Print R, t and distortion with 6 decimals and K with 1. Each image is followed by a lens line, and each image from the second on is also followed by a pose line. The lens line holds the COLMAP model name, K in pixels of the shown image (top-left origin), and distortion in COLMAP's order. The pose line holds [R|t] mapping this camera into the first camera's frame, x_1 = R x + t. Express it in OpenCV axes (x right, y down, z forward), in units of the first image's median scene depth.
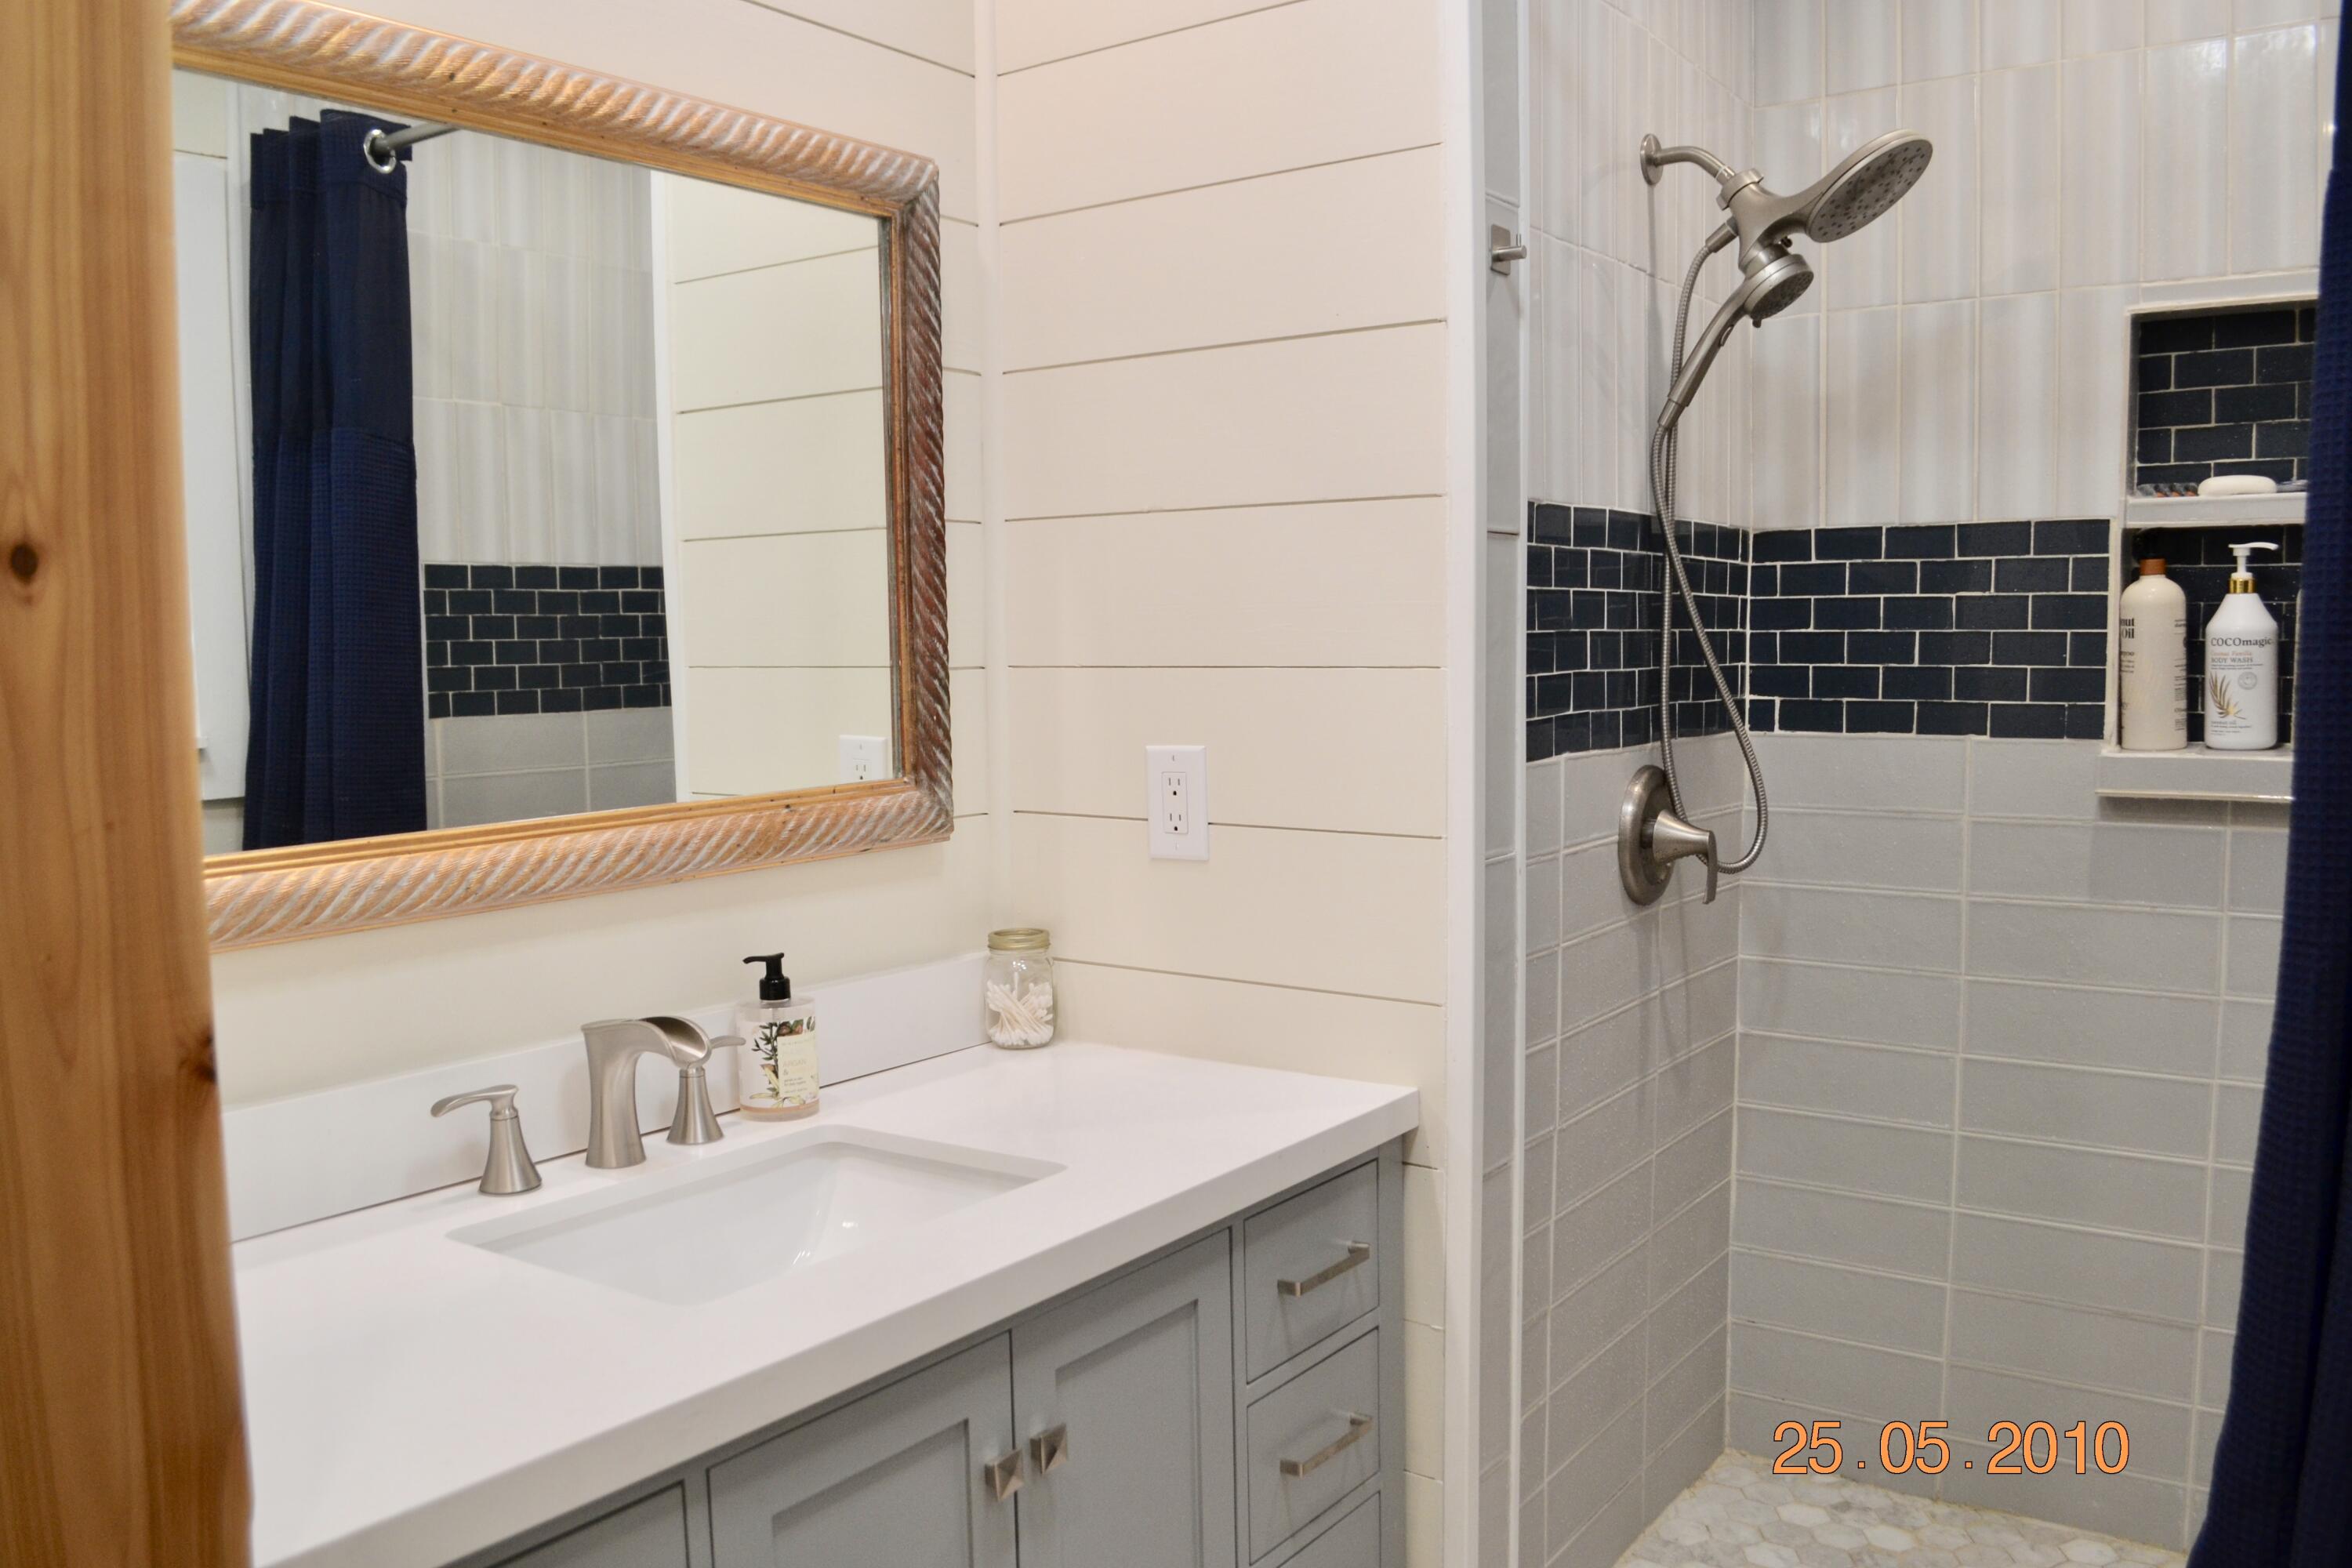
lens RADIAL K [[1911.1, 0, 1176.0], [0, 1911.1, 784.0], [0, 0, 1]] dist [-0.080371, -0.000234]
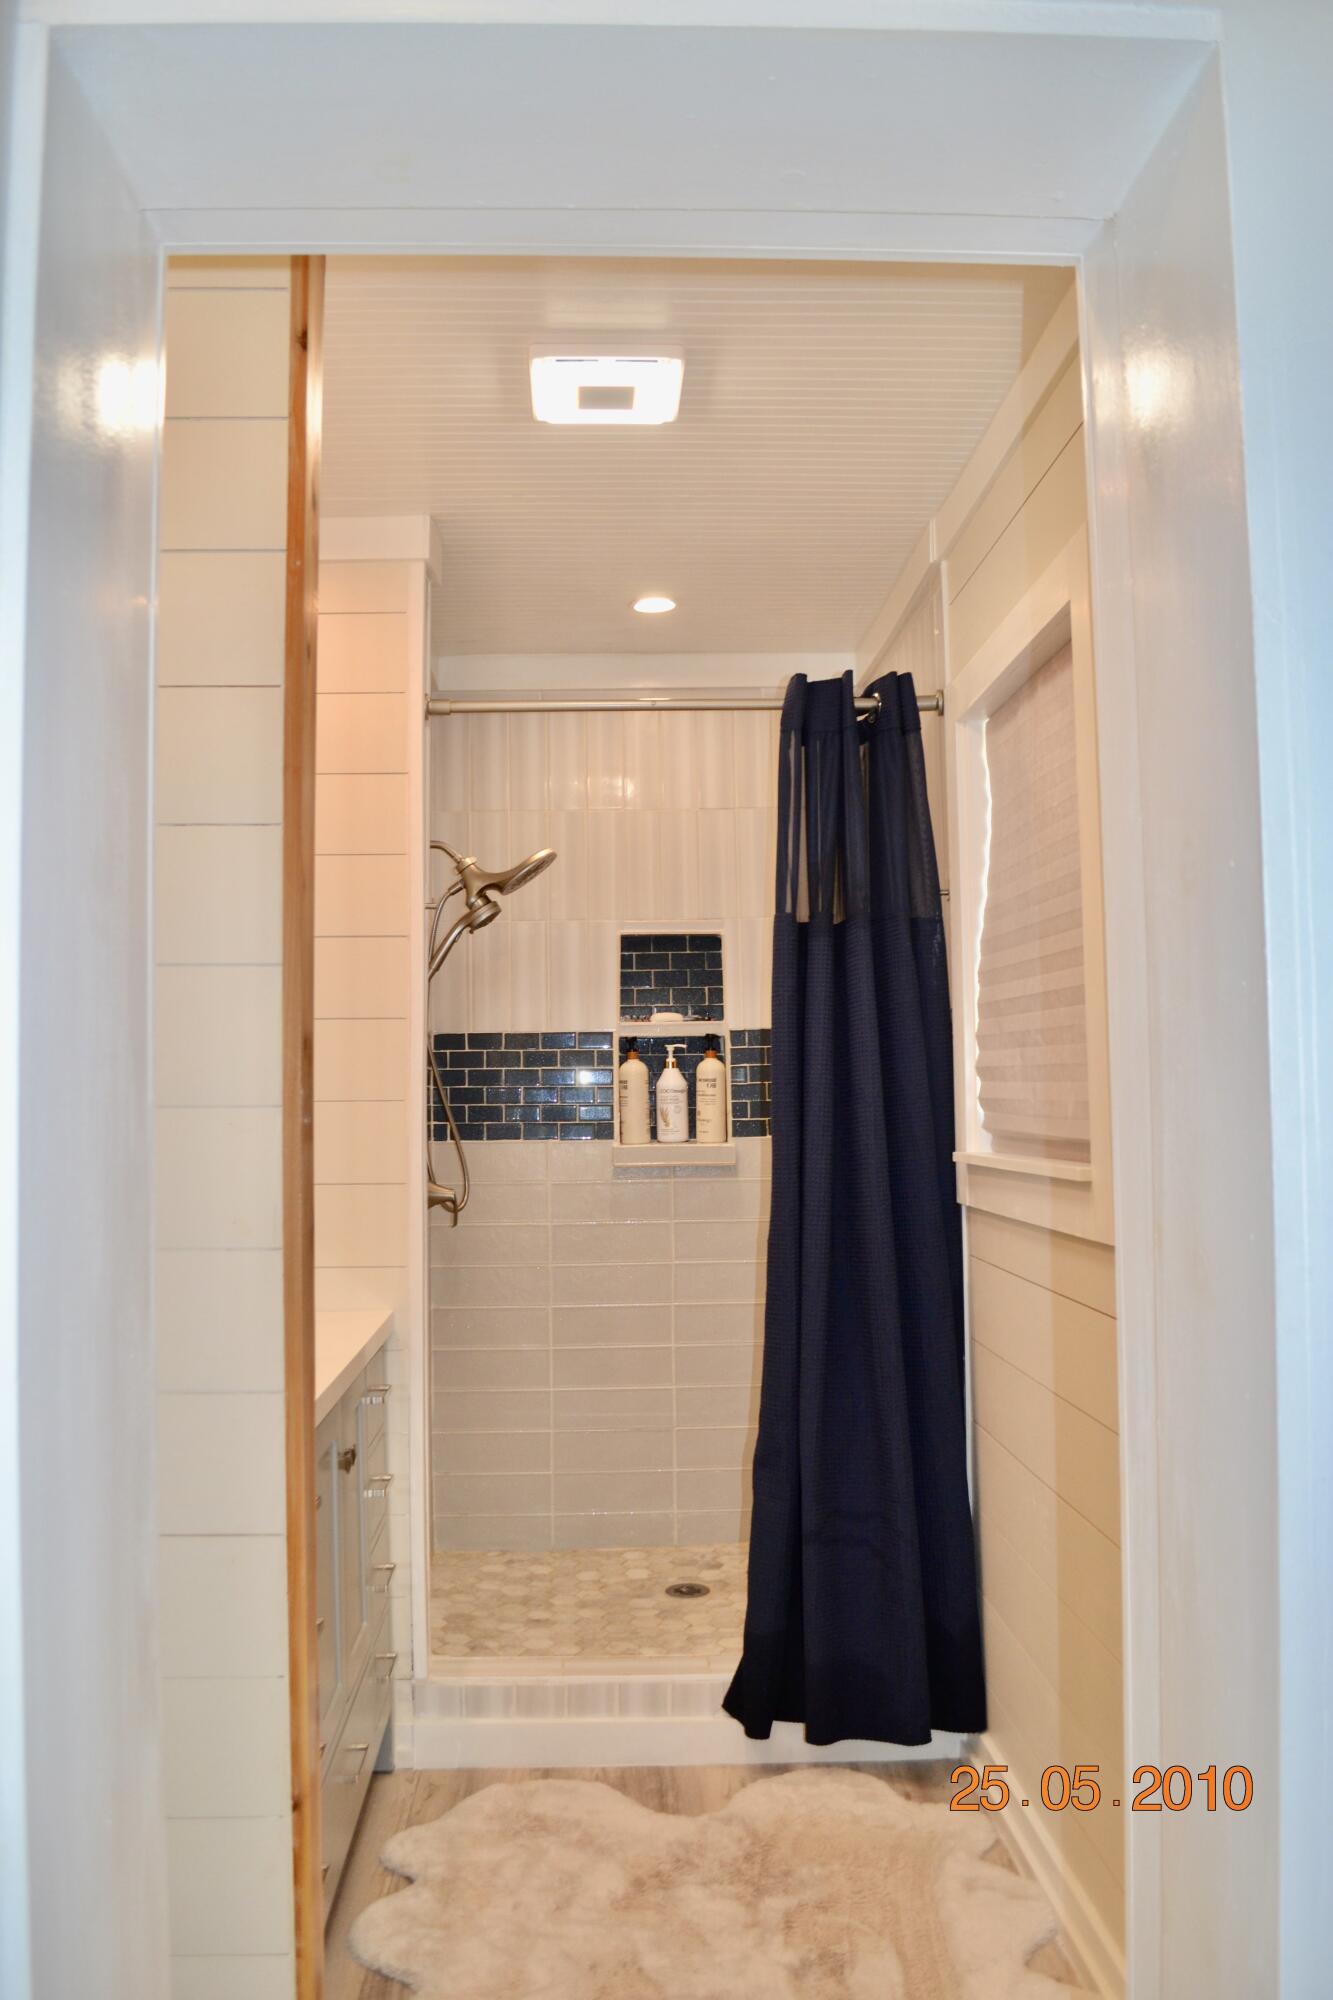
lens RADIAL K [[1534.5, 0, 666.5], [0, 1534.5, 1000.0], [0, 0, 1]] dist [-0.001560, -0.001131]
pose [[0.787358, 0.037310, 0.615366, -0.499484], [0.049207, 0.991179, -0.123056, 0.034566], [-0.614529, 0.127170, 0.778577, -0.359223]]
